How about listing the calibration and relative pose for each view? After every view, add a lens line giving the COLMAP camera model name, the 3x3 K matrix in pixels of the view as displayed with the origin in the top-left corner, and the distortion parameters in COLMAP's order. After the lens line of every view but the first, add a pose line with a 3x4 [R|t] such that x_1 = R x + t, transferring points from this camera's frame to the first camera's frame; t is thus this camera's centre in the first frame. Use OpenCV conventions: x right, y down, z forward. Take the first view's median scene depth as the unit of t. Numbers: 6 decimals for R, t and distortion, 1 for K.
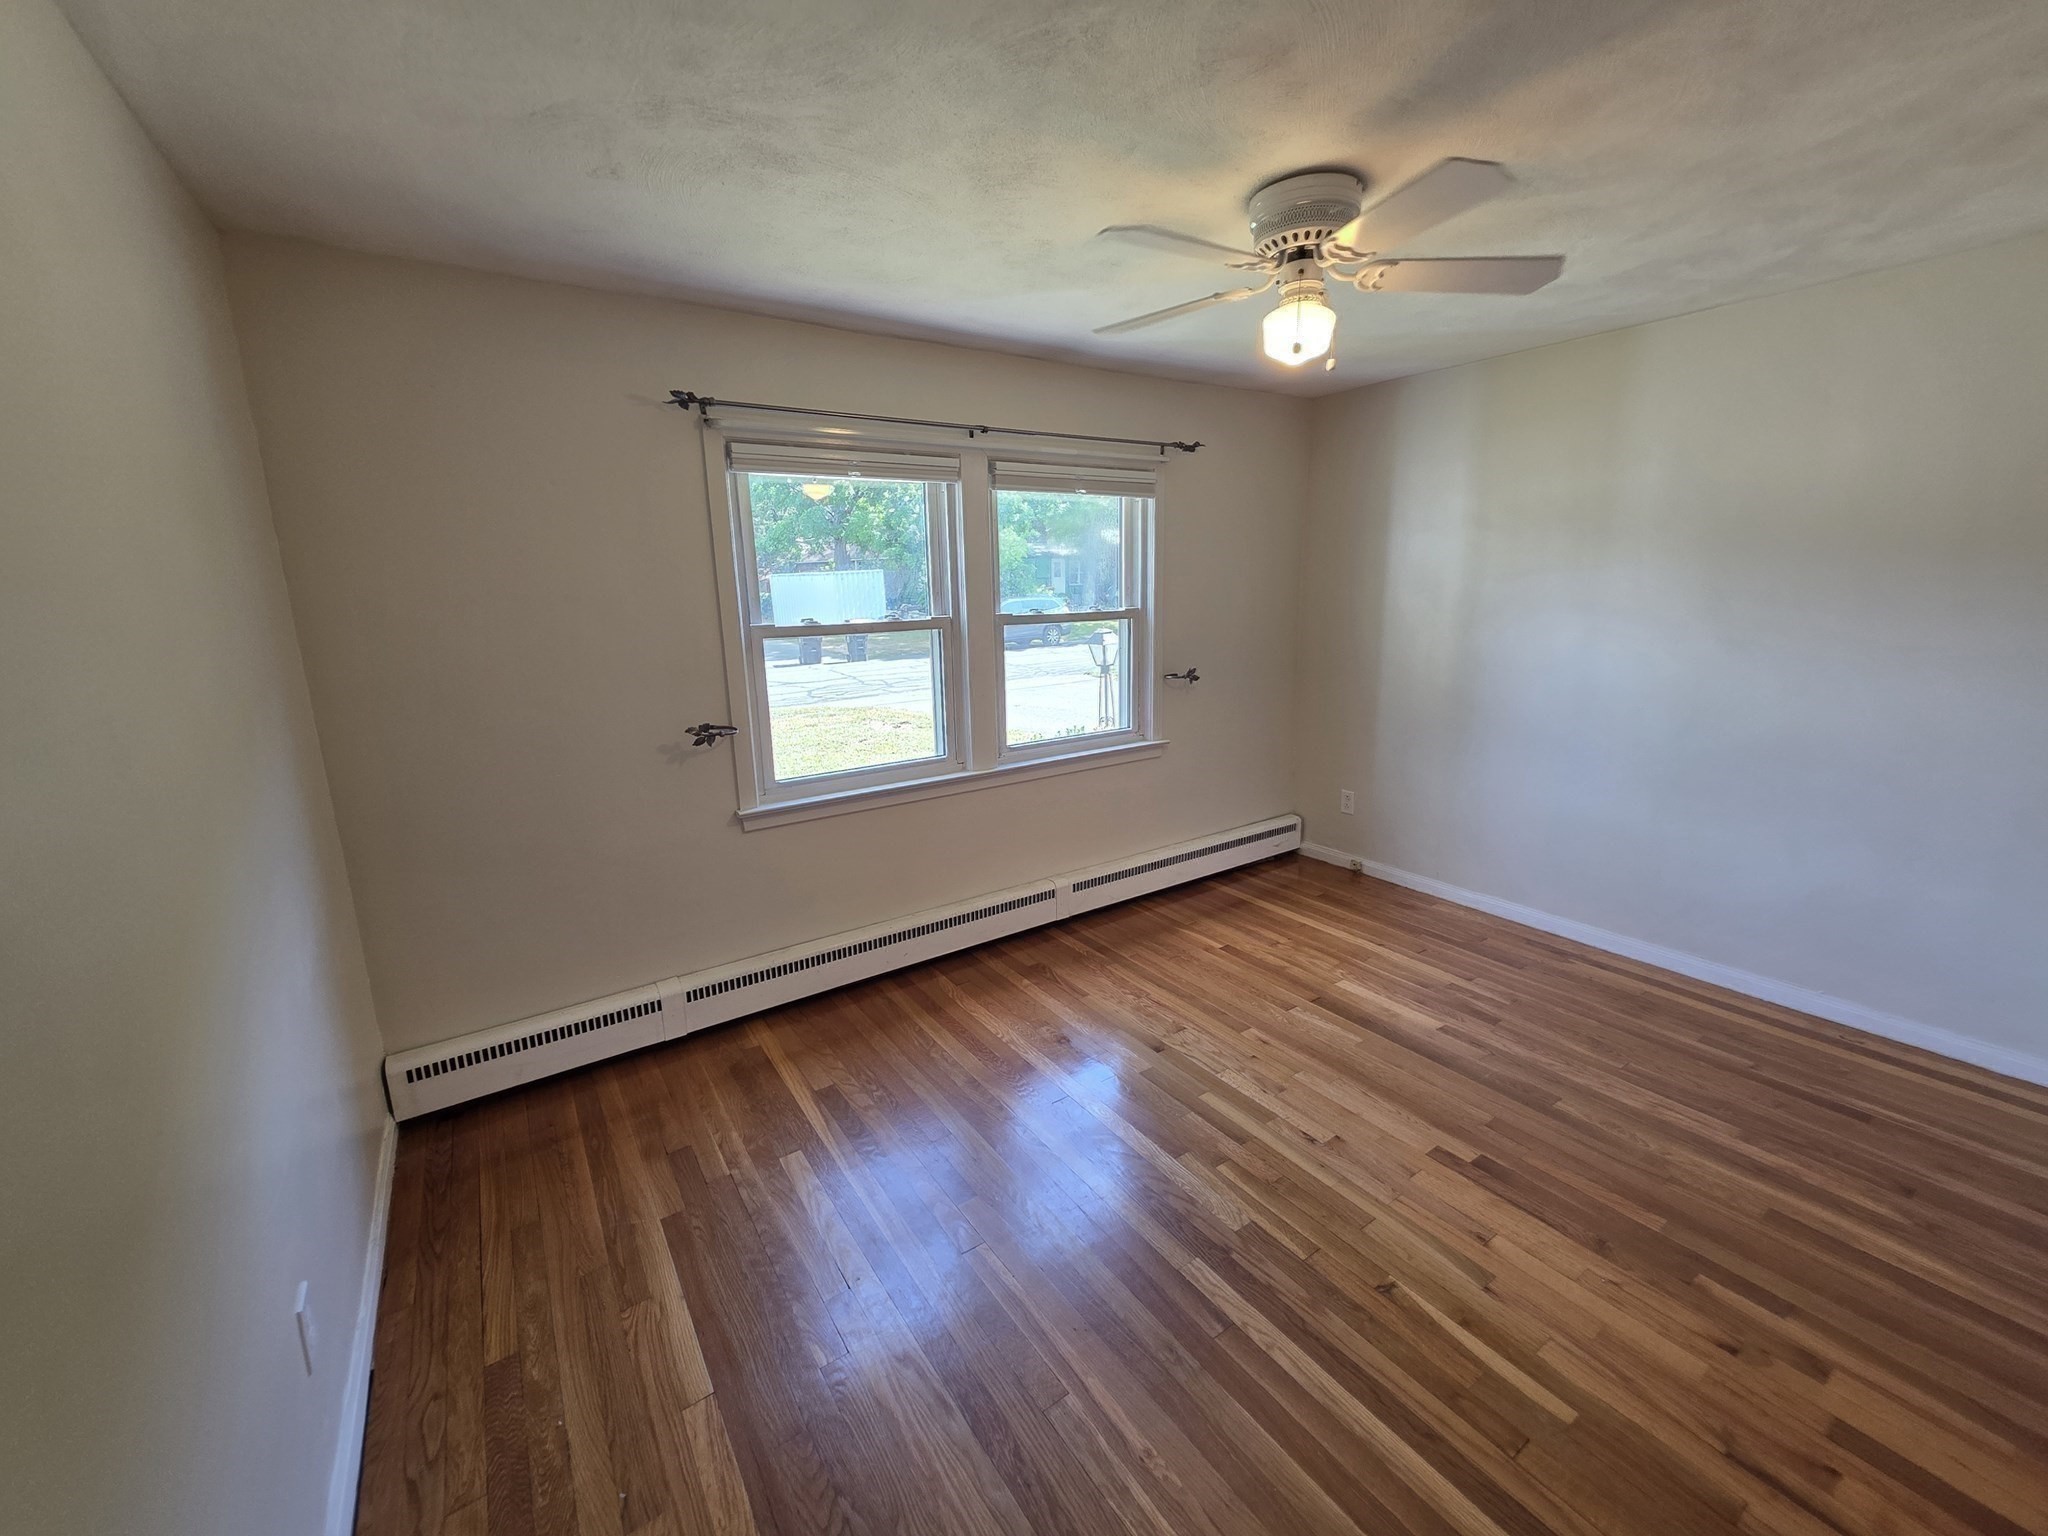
lens RADIAL K [[818.1, 0, 1015.7], [0, 818.1, 758.3], [0, 0, 1]] dist [0.001528, -0.000597]
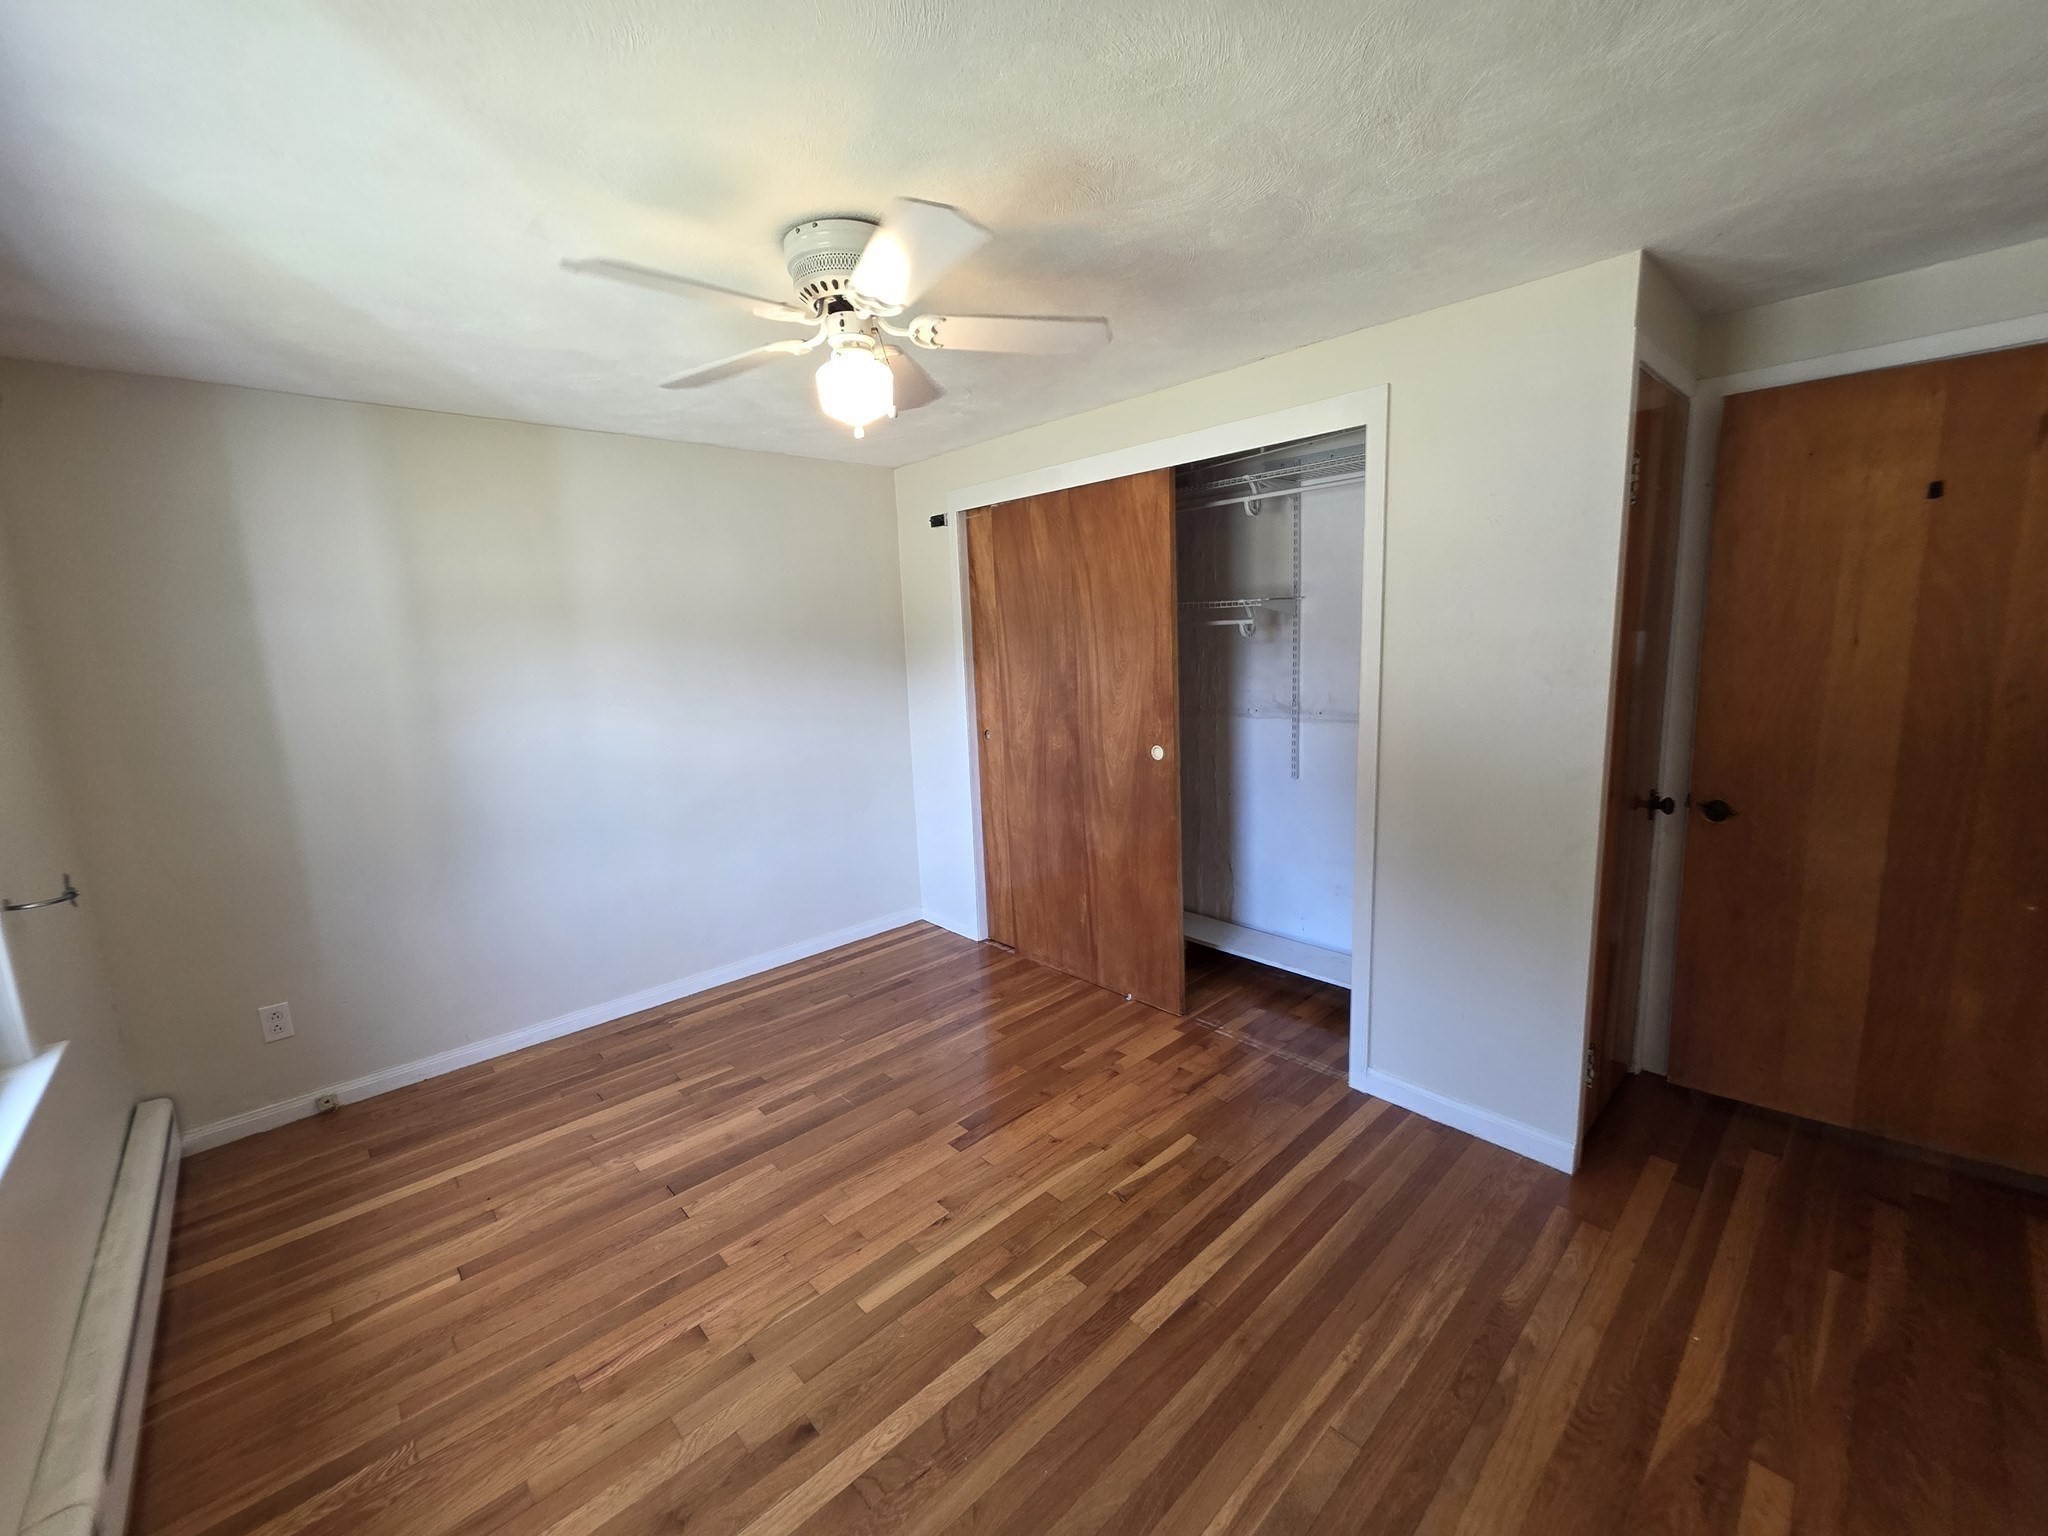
lens RADIAL K [[818.1, 0, 1015.7], [0, 818.1, 758.3], [0, 0, 1]] dist [0.001528, -0.000597]
pose [[-0.150555, -0.126751, 0.980443, -0.481936], [0.251300, 0.954264, 0.161955, -0.174187], [-0.956128, 0.270768, -0.111817, 0.794150]]
